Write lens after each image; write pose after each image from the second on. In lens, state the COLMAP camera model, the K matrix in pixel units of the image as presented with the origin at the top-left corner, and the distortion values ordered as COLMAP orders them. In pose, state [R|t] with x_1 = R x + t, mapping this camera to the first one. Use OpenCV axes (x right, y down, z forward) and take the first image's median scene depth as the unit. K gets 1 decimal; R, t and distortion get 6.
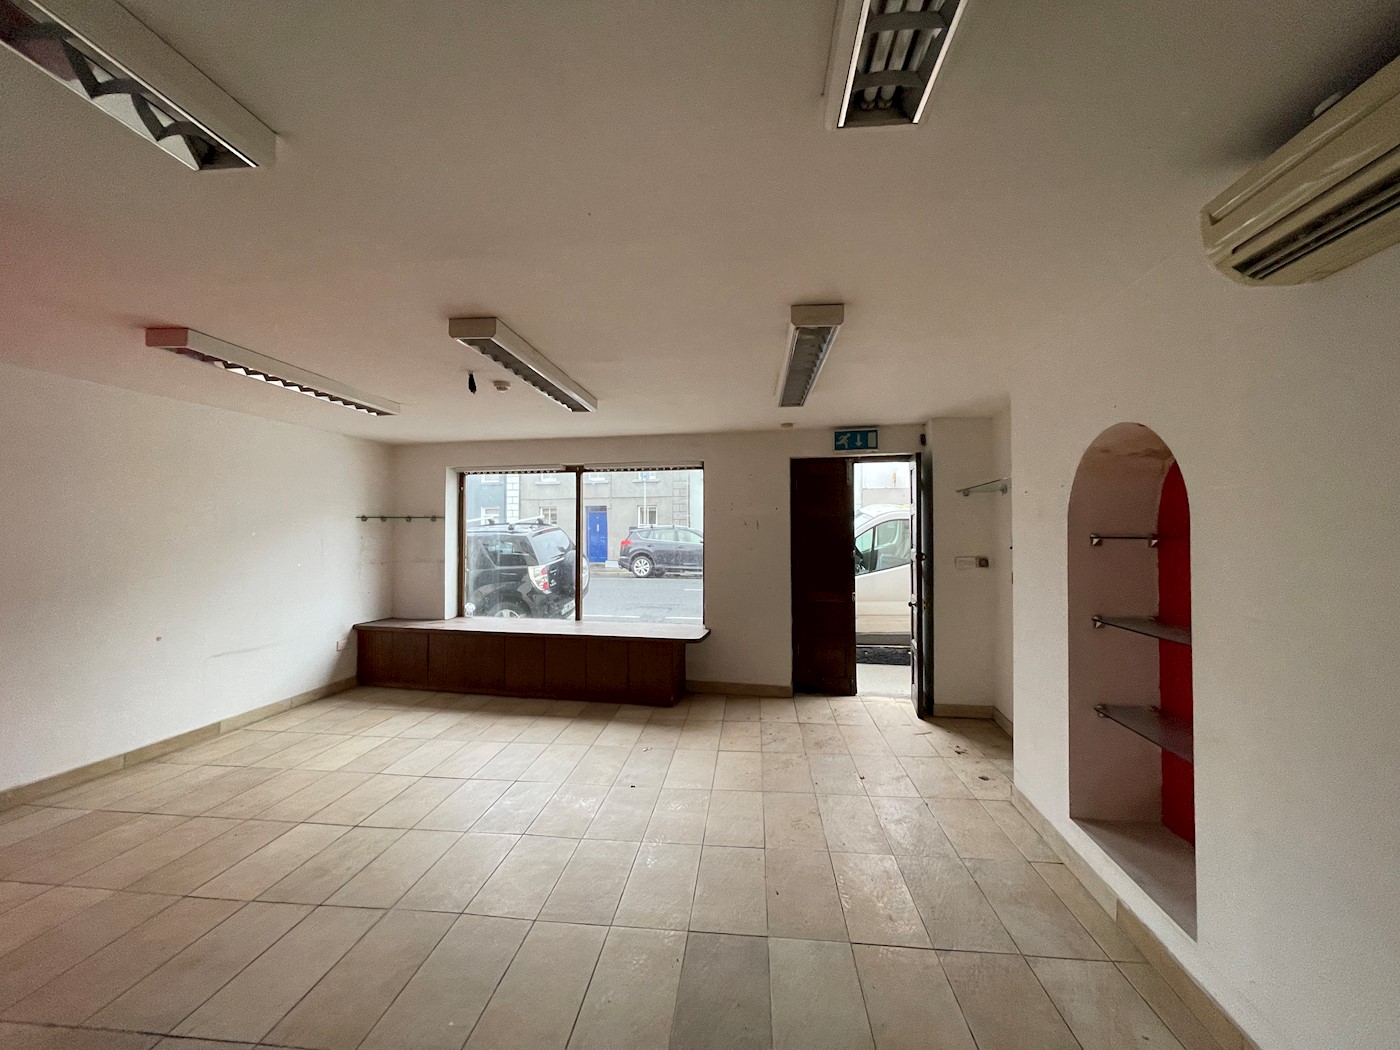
lens RADIAL K [[558.3, 0, 698.2], [0, 558.3, 529.1], [0, 0, 1]] dist [0.003155, 0.000355]
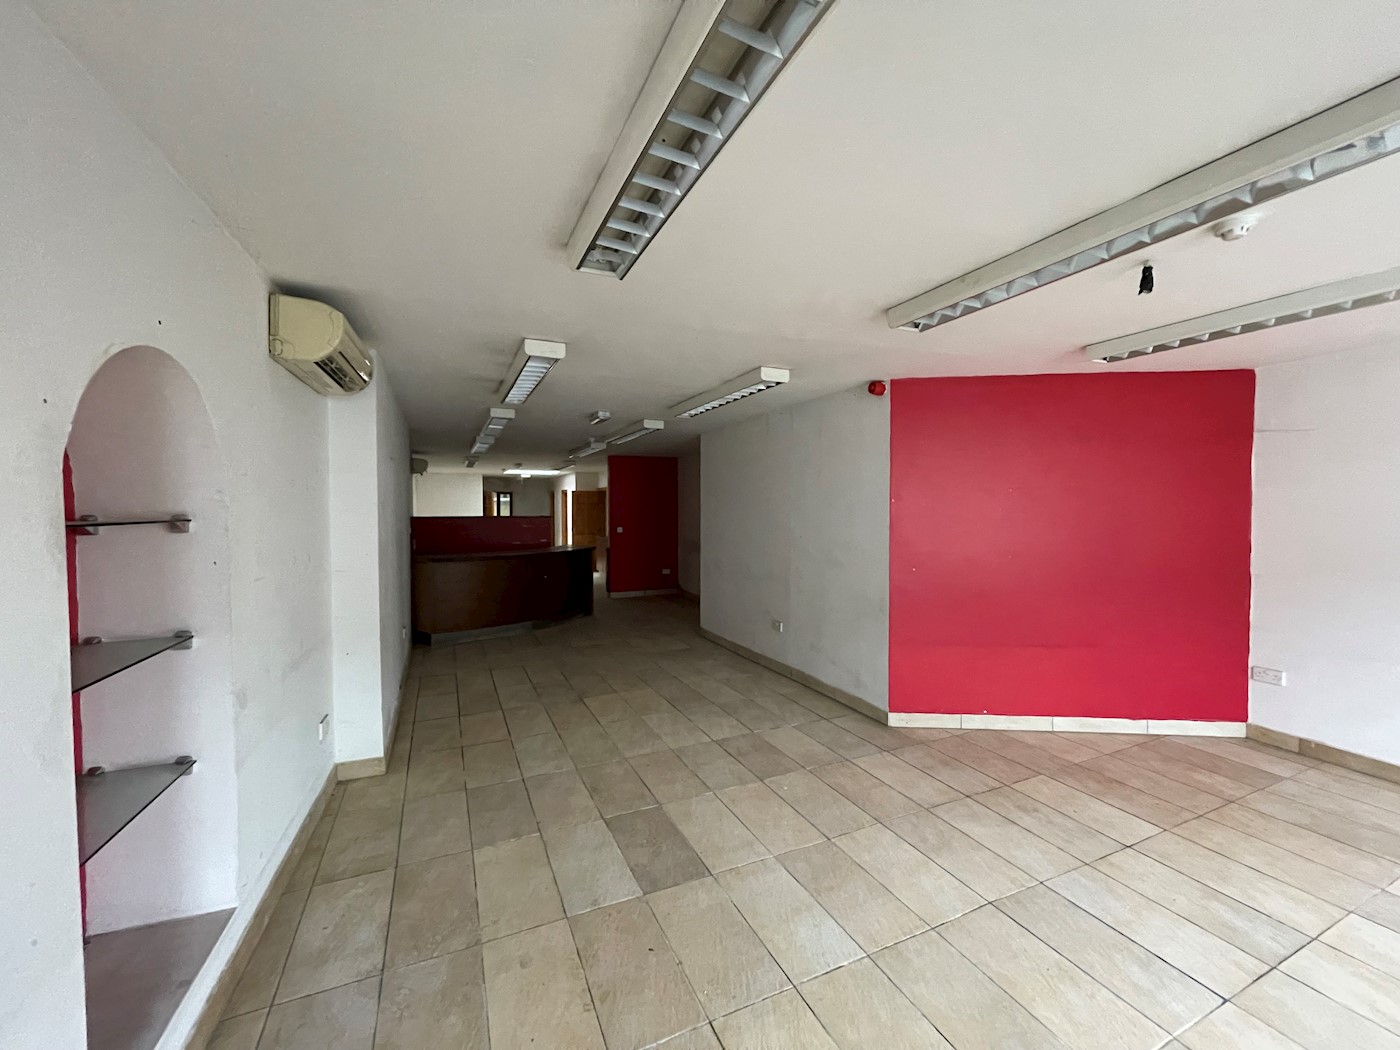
lens RADIAL K [[558.3, 0, 700.1], [0, 558.3, 520.4], [0, 0, 1]] dist [0.003155, 0.000355]
pose [[-0.863068, 0.011423, -0.504959, 0.465777], [0.005116, 0.999891, 0.013876, 0.005806], [0.505062, 0.009392, -0.863032, 1.632516]]
